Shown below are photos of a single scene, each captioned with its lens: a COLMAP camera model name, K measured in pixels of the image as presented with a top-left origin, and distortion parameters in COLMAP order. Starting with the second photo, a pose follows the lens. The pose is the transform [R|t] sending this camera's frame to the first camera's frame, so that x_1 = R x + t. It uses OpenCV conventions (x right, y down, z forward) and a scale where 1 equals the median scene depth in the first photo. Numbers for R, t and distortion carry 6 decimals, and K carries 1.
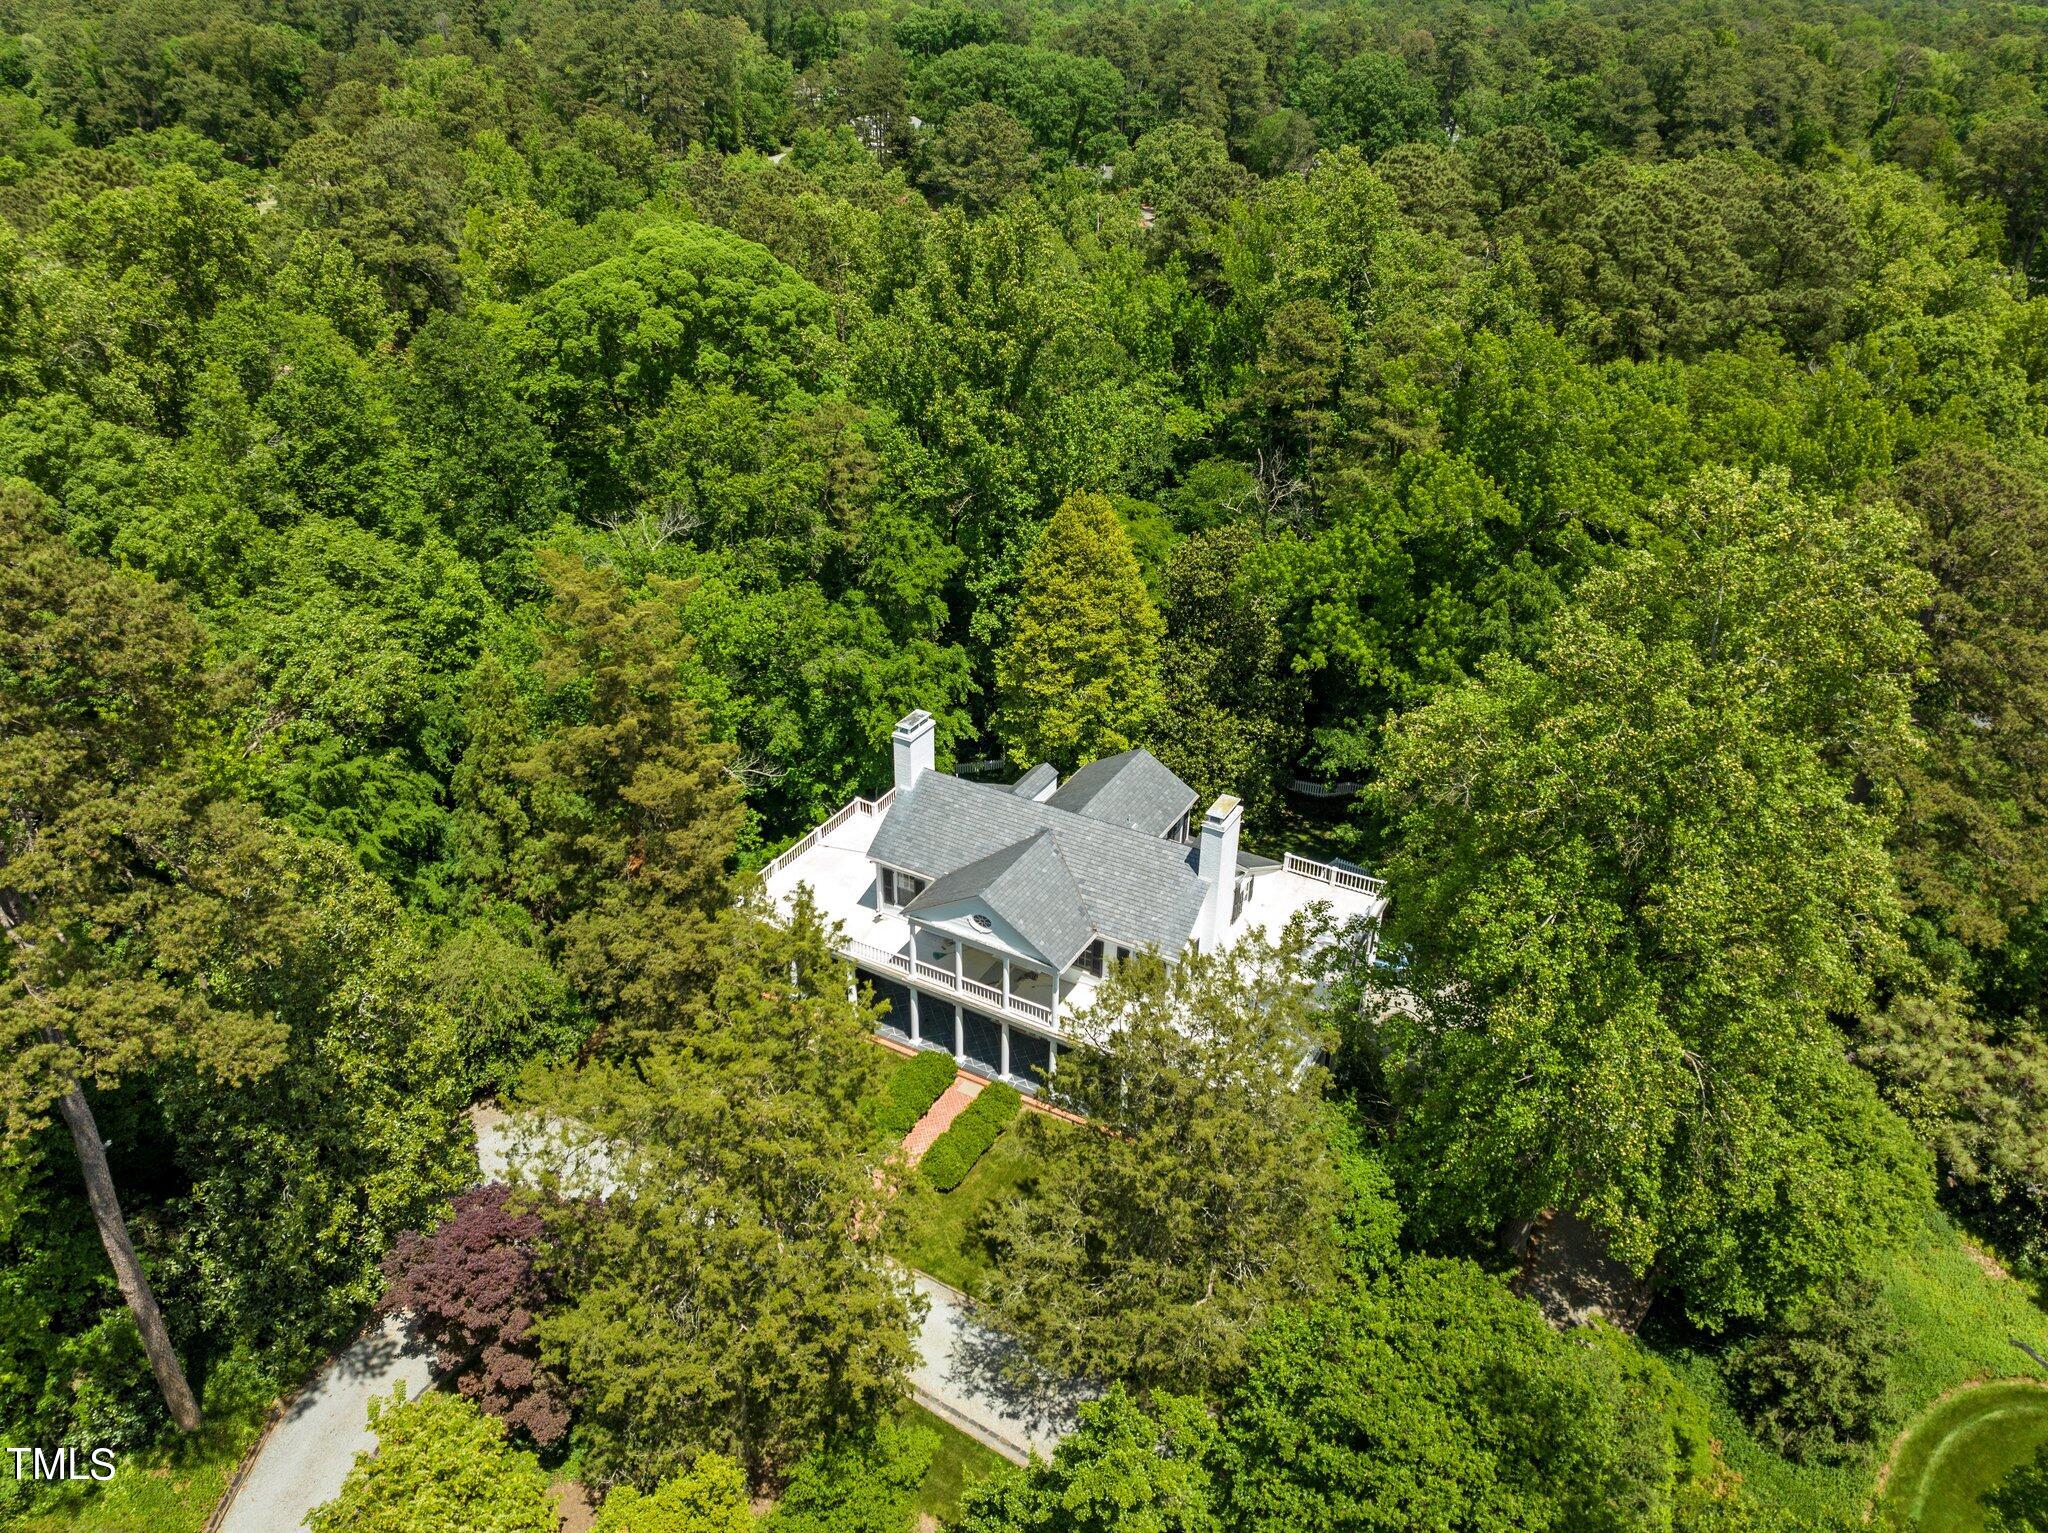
lens RADIAL K [[1429.3, 0, 1030.7], [0, 1429.3, 777.5], [0, 0, 1]] dist [-0.047101, 0.021882]
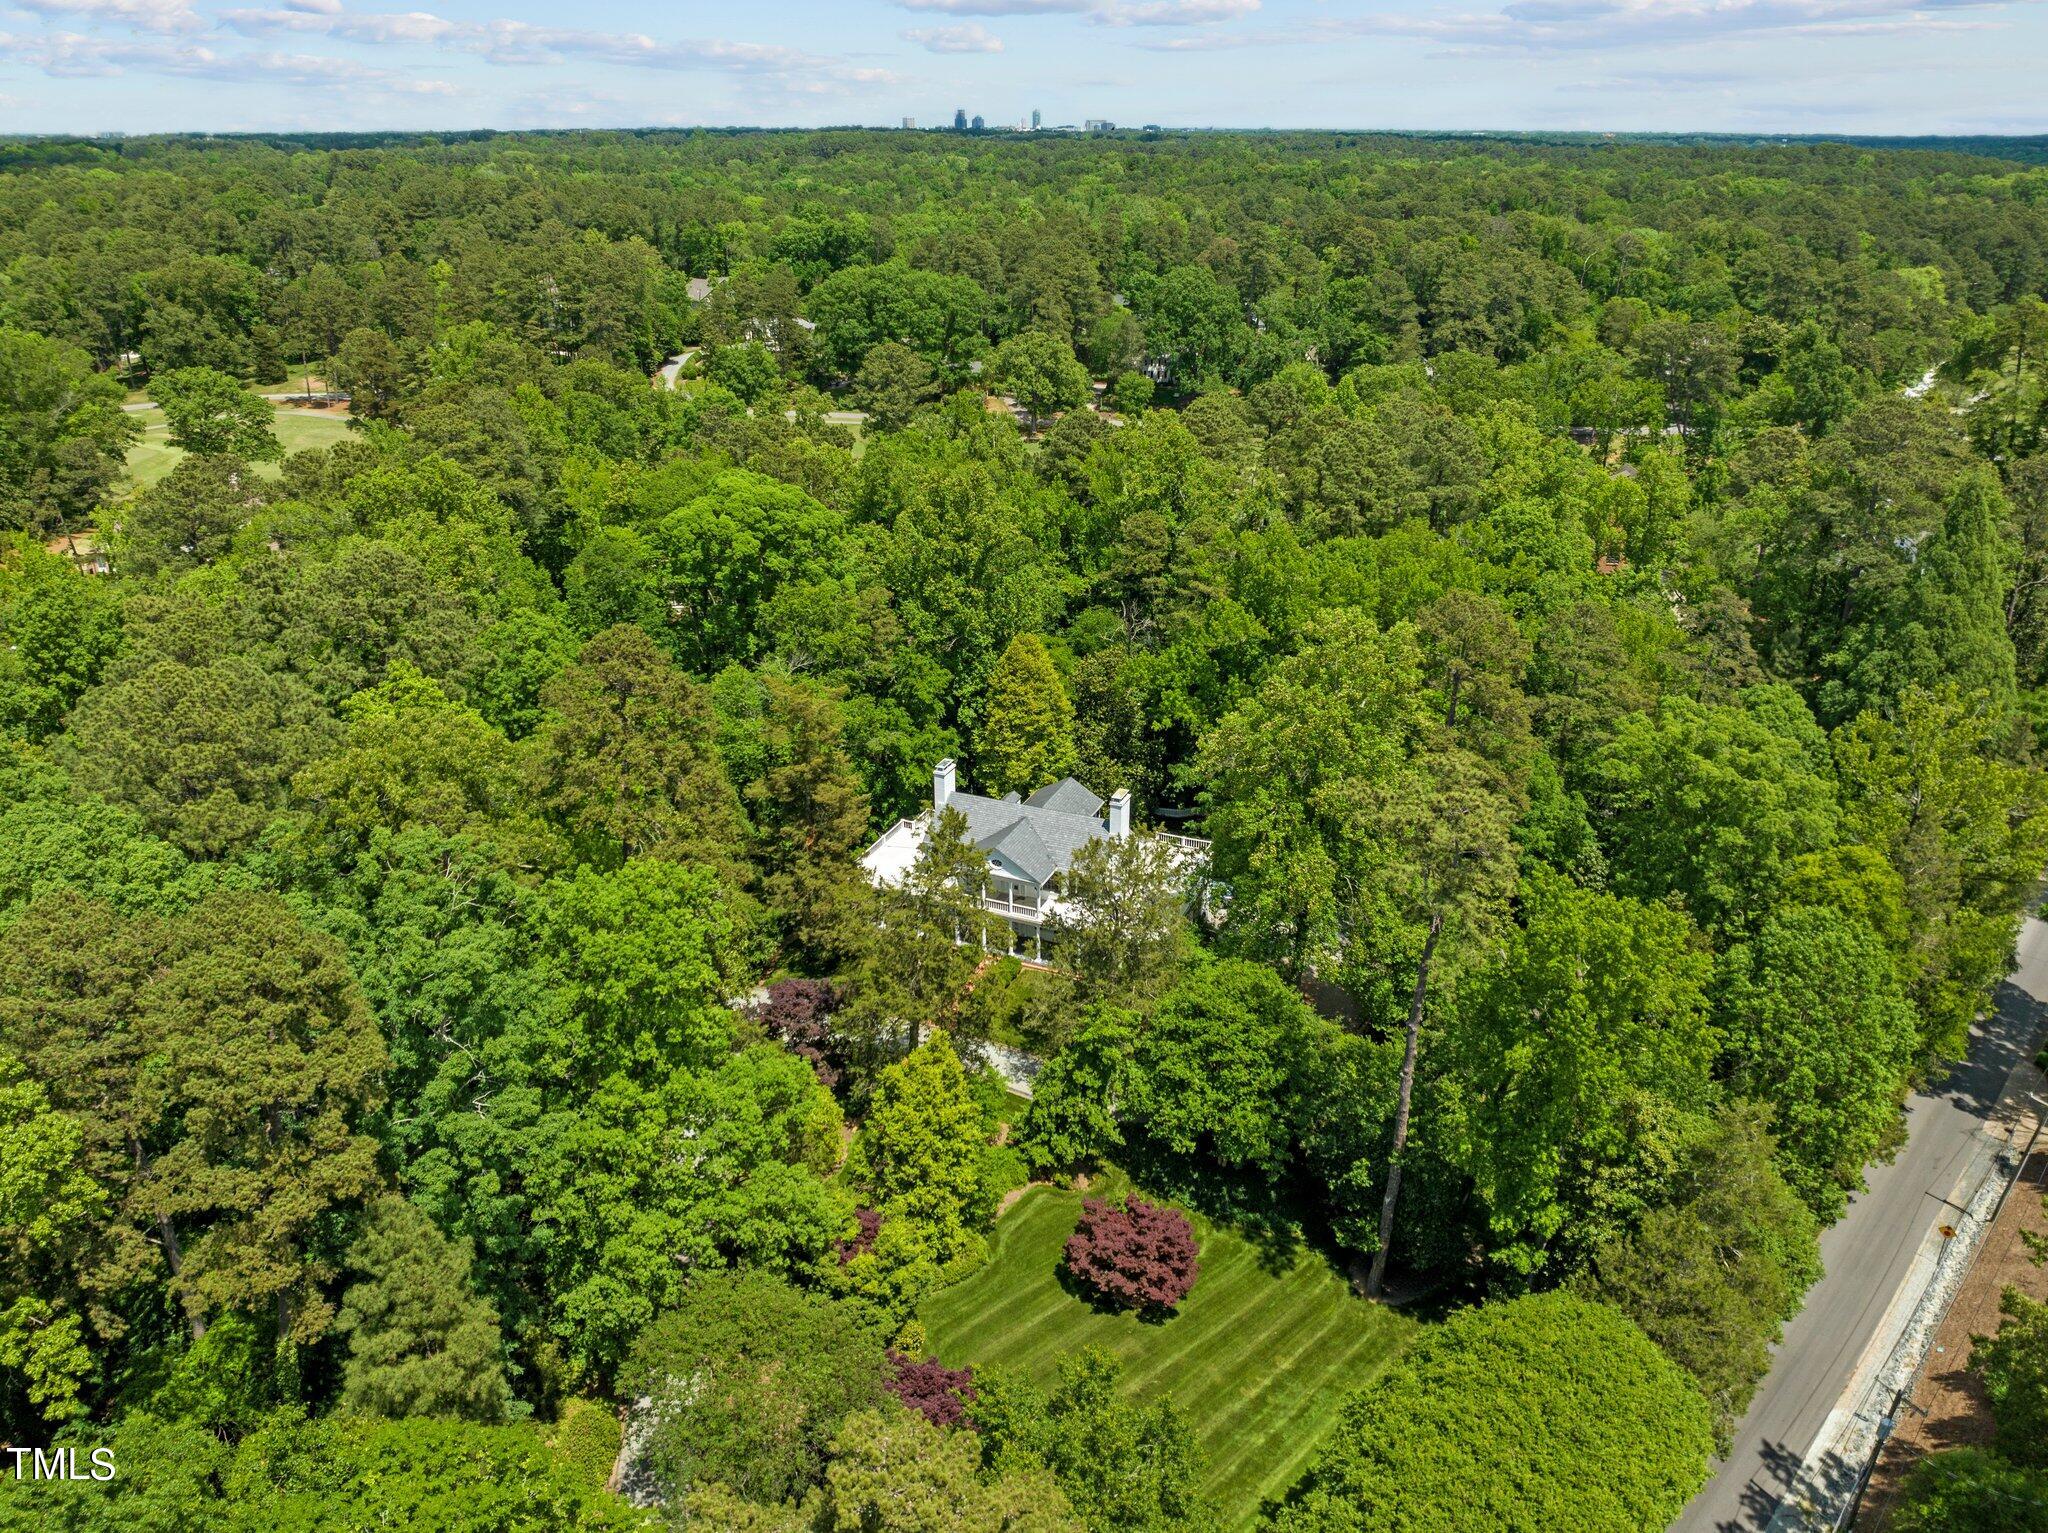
lens RADIAL K [[1449.1, 0, 1027.9], [0, 1449.1, 759.2], [0, 0, 1]] dist [-0.040204, -0.000767]
pose [[0.994289, -0.055947, 0.090878, -0.117403], [0.065564, 0.992145, -0.106535, 0.126867], [-0.084204, 0.111885, 0.990147, -0.661847]]
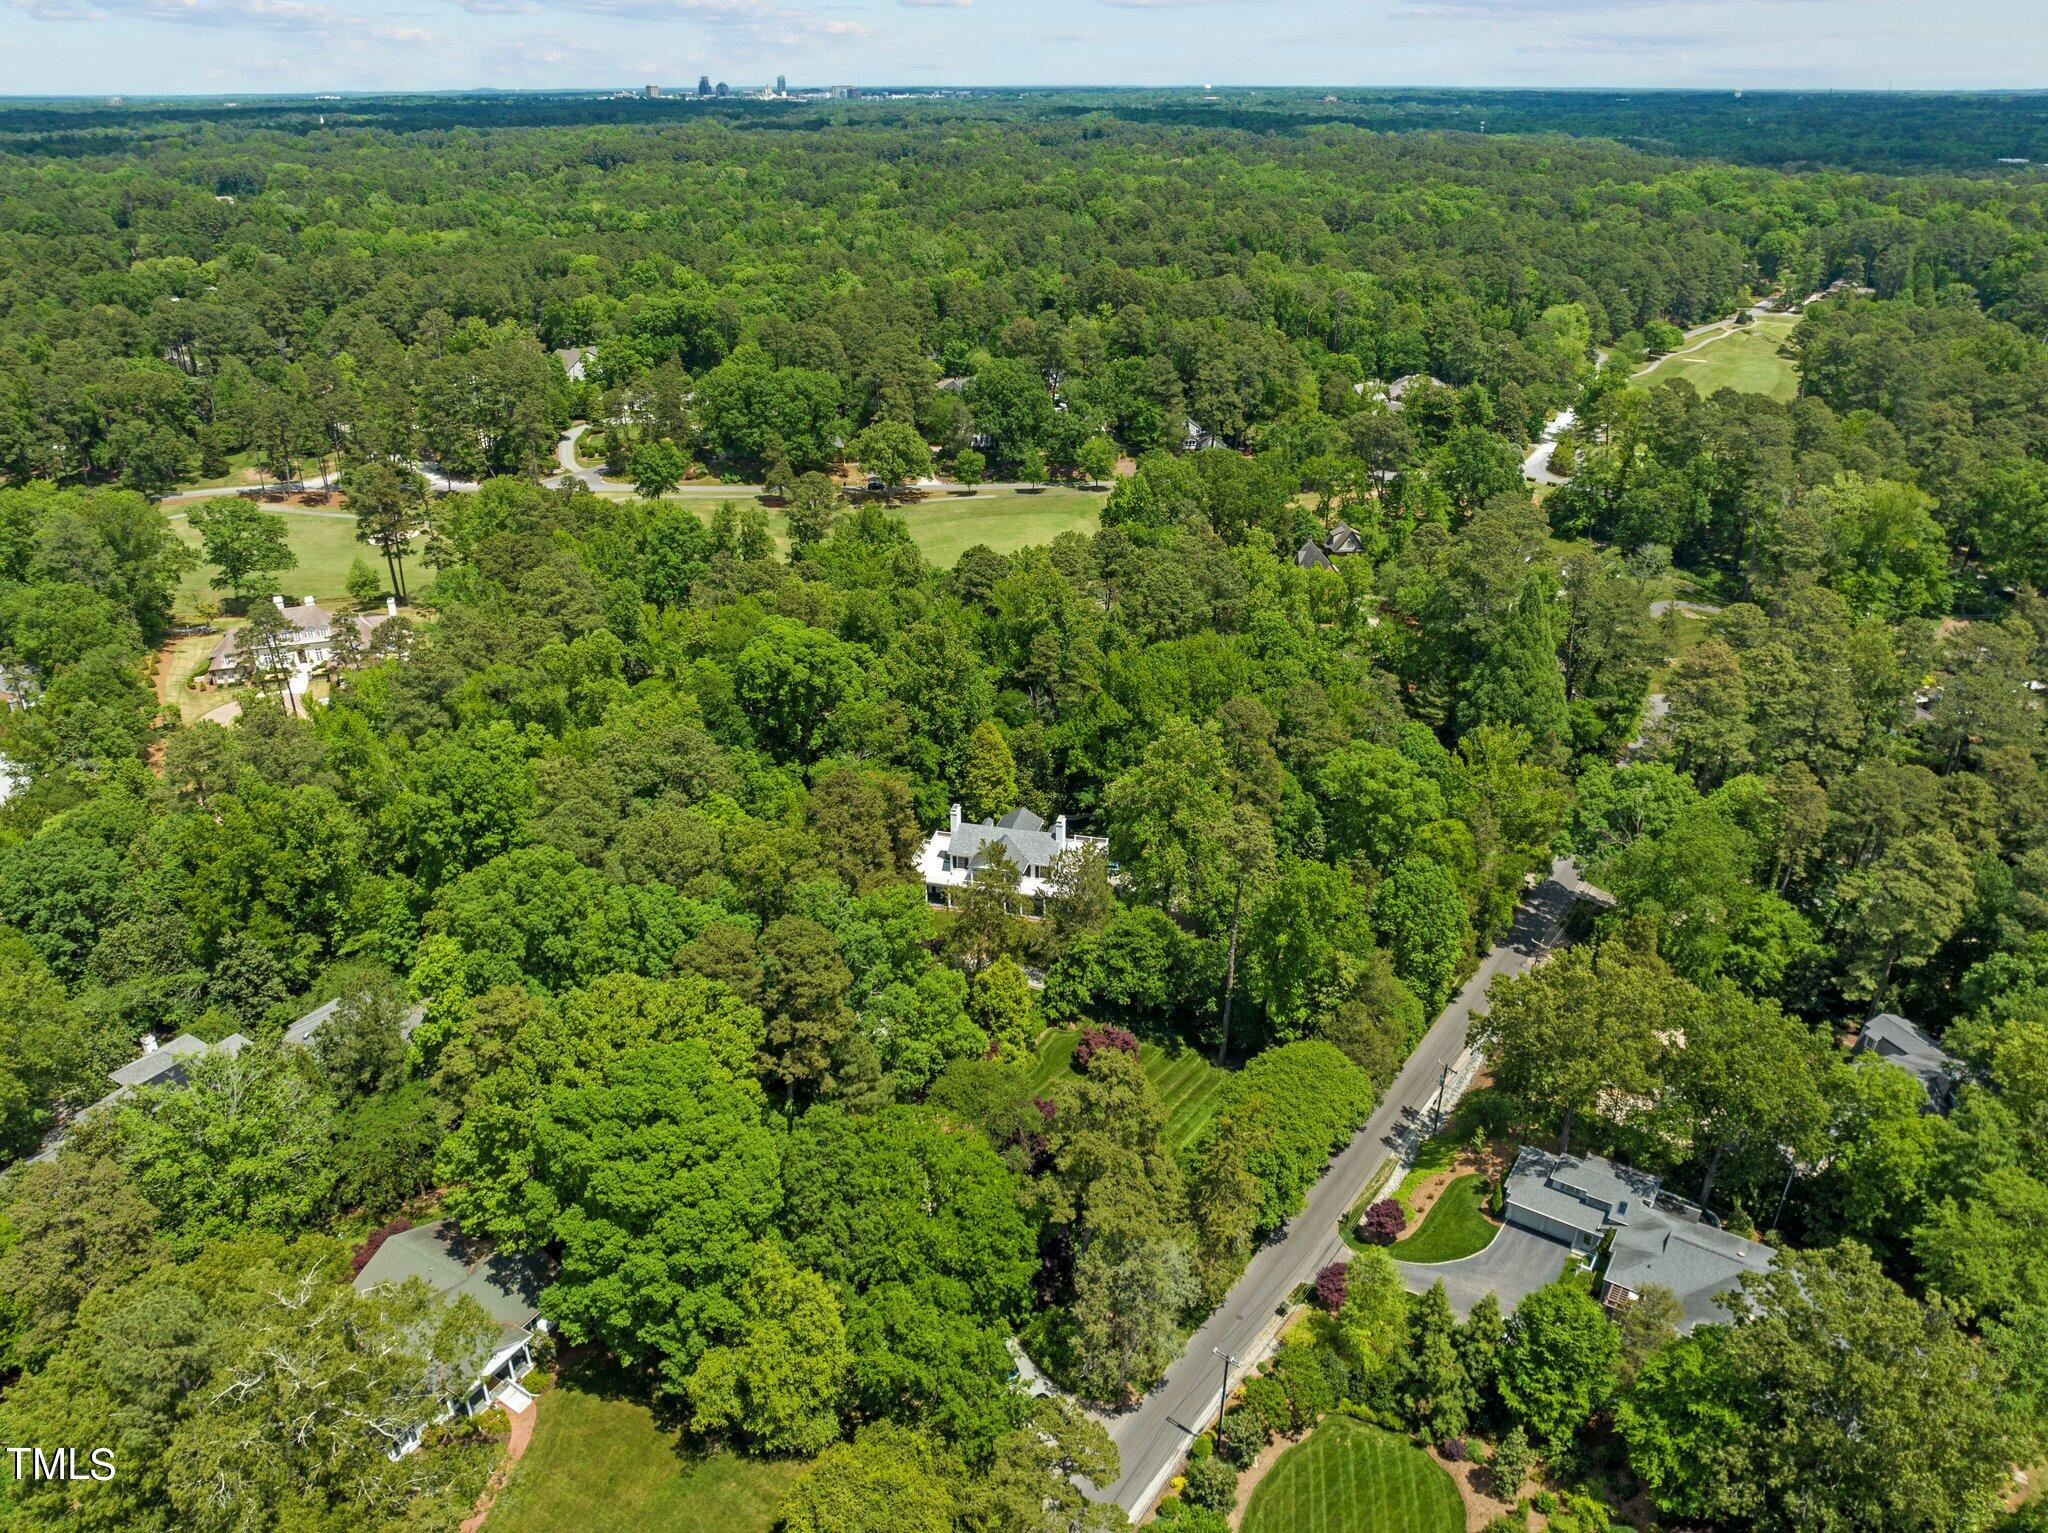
lens RADIAL K [[1396.9, 0, 1017.4], [0, 1396.9, 766.5], [0, 0, 1]] dist [-0.035746, 0.000879]
pose [[0.965801, -0.130400, 0.224108, -0.509529], [0.146393, 0.987627, -0.056224, 0.051423], [-0.214004, 0.087109, 0.972941, -1.630507]]
